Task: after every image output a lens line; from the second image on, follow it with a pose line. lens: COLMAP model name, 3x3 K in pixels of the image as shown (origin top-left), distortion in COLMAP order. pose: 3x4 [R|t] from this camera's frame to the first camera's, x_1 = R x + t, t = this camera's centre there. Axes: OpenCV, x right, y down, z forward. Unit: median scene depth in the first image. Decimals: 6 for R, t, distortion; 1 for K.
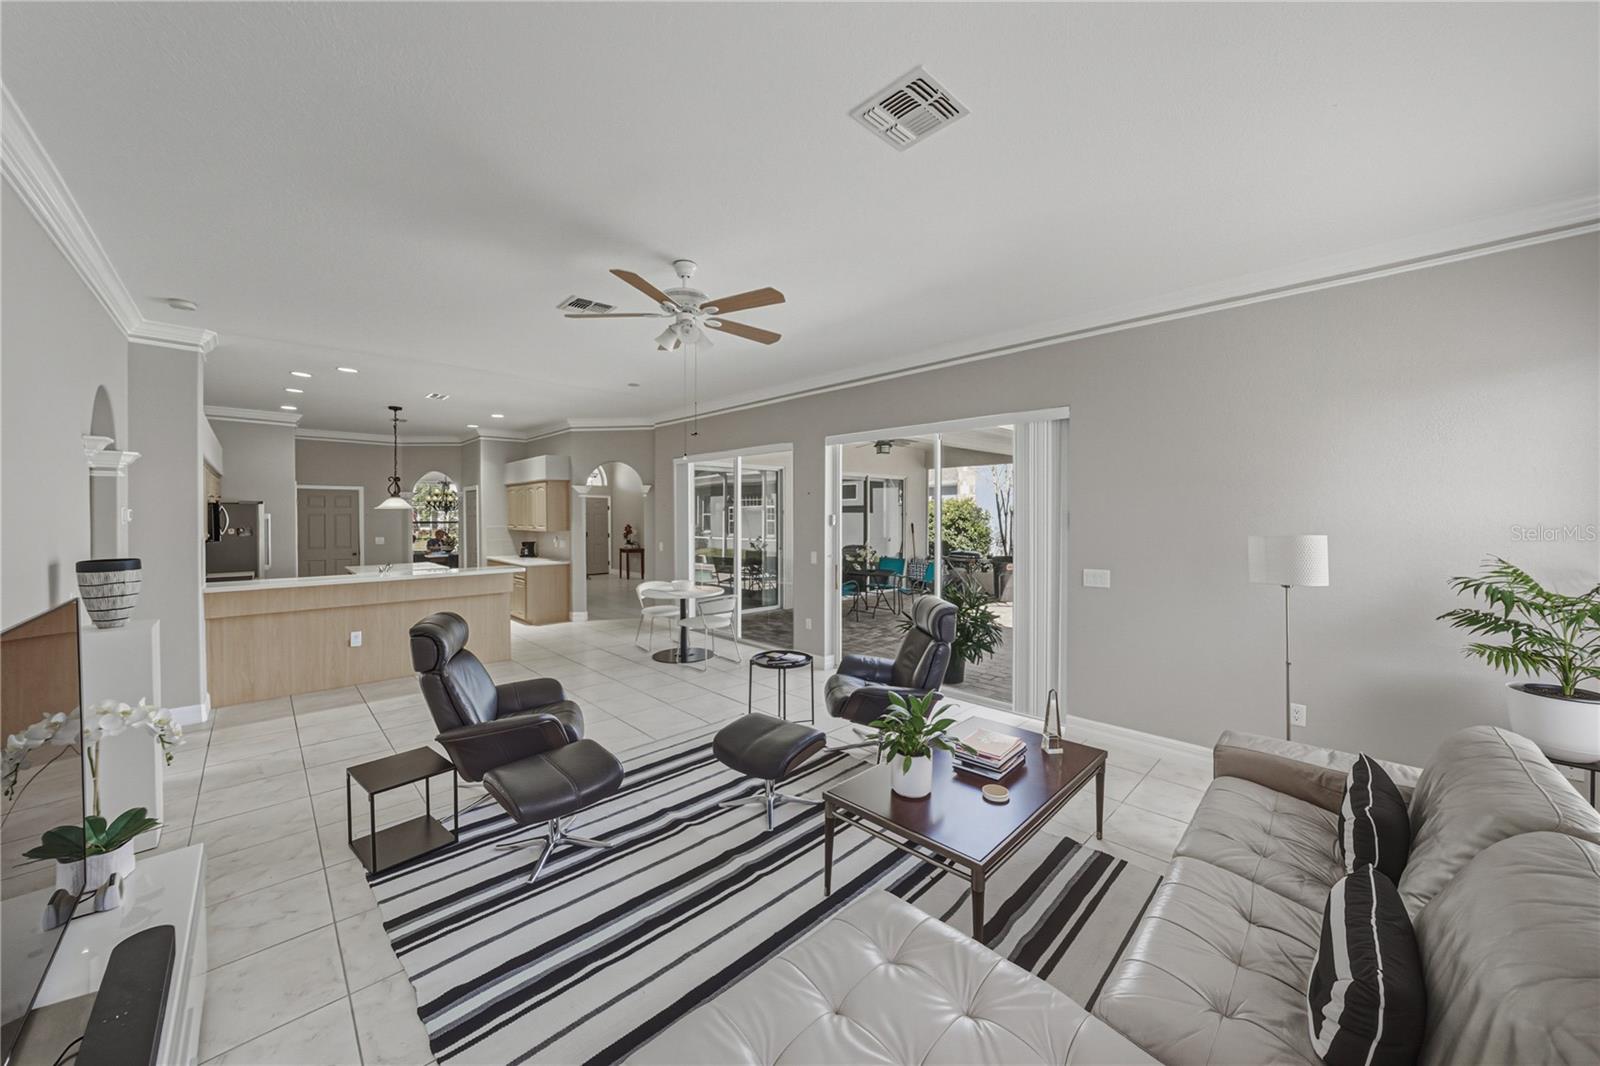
lens RADIAL K [[553.1, 0, 796.5], [0, 553.1, 526.8], [0, 0, 1]] dist [-0.017513, -0.000095]
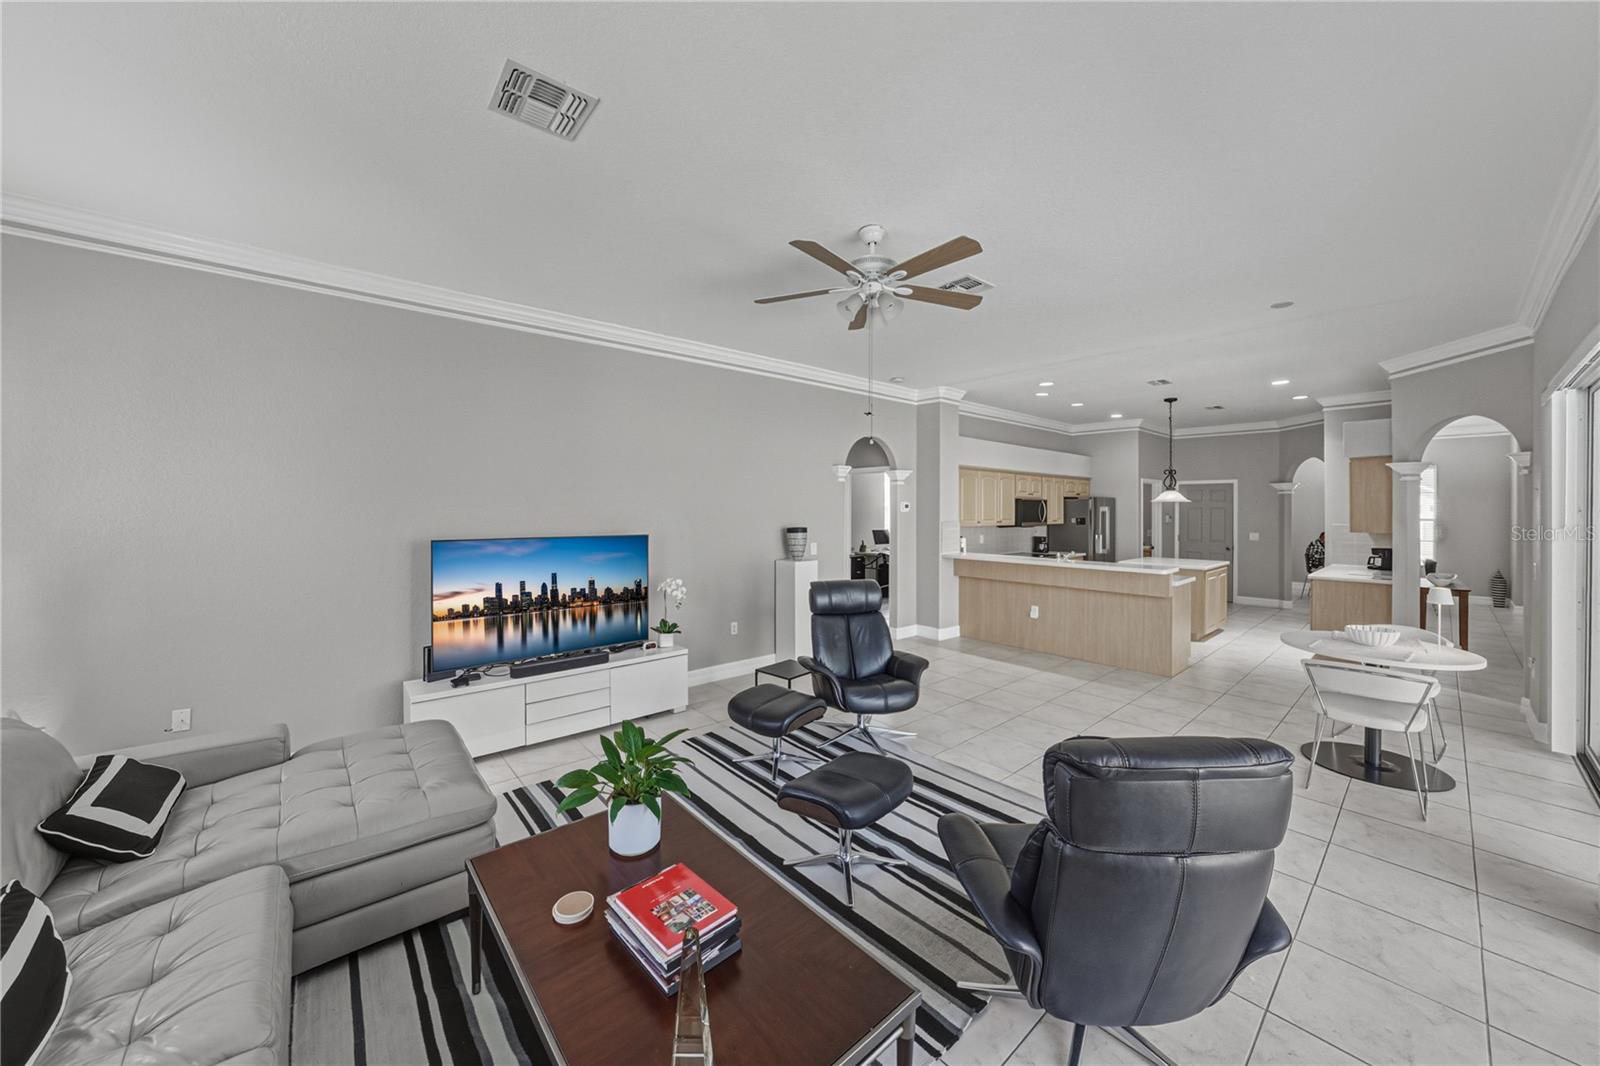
lens RADIAL K [[576.0, 0, 818.2], [0, 576.0, 513.1], [0, 0, 1]] dist [-0.002084, -0.000063]
pose [[-0.031082, 0.006684, -0.999494, 0.496516], [-0.025771, 0.999640, 0.007487, -0.006640], [0.999185, 0.025990, -0.030898, 0.615919]]
